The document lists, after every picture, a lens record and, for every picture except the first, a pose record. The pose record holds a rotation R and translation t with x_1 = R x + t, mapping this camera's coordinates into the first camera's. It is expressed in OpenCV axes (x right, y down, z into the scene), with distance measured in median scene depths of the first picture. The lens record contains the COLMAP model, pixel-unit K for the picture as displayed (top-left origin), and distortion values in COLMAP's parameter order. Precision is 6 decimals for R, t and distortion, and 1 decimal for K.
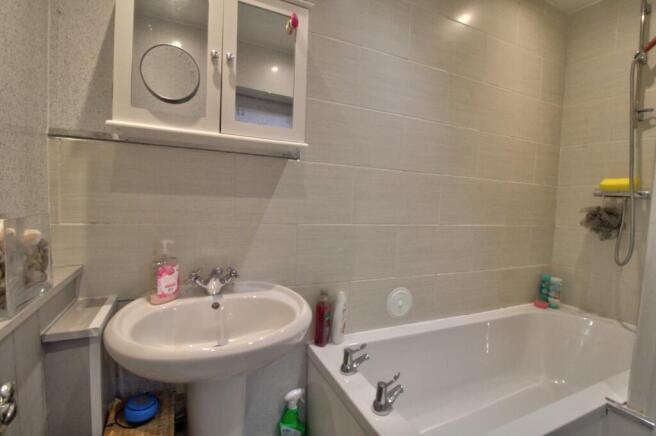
lens RADIAL K [[299.7, 0, 330.1], [0, 299.7, 213.0], [0, 0, 1]] dist [-0.023229, -0.000129]
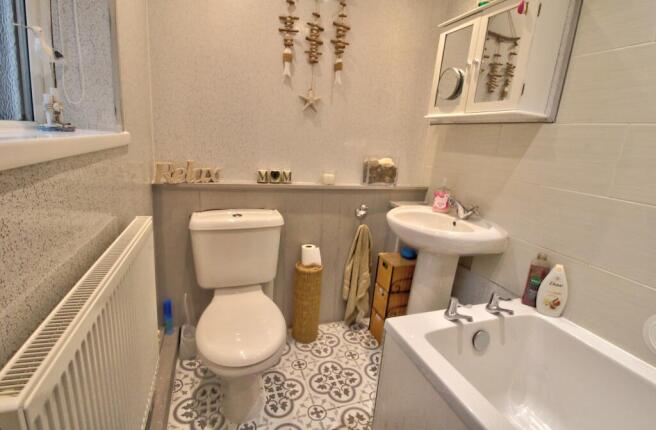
lens RADIAL K [[299.8, 0, 316.8], [0, 299.8, 210.4], [0, 0, 1]] dist [-0.016622, -0.000316]
pose [[-0.117451, 0.183463, -0.975985, 1.317278], [-0.127883, 0.971810, 0.198068, 0.020961], [0.984810, 0.148075, -0.090678, 0.428218]]
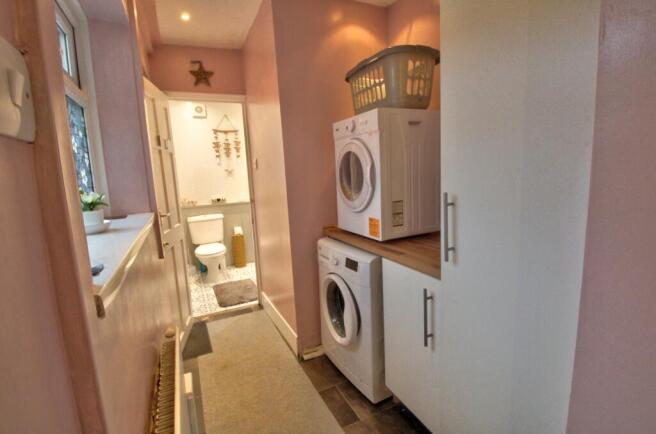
lens RADIAL K [[307.3, 0, 328.8], [0, 307.3, 207.8], [0, 0, 1]] dist [0.000721, -0.000400]
pose [[0.028226, 0.073915, -0.996865, 4.255701], [0.001613, 0.997258, 0.073990, -0.020340], [0.999600, -0.003697, 0.028029, 1.522824]]
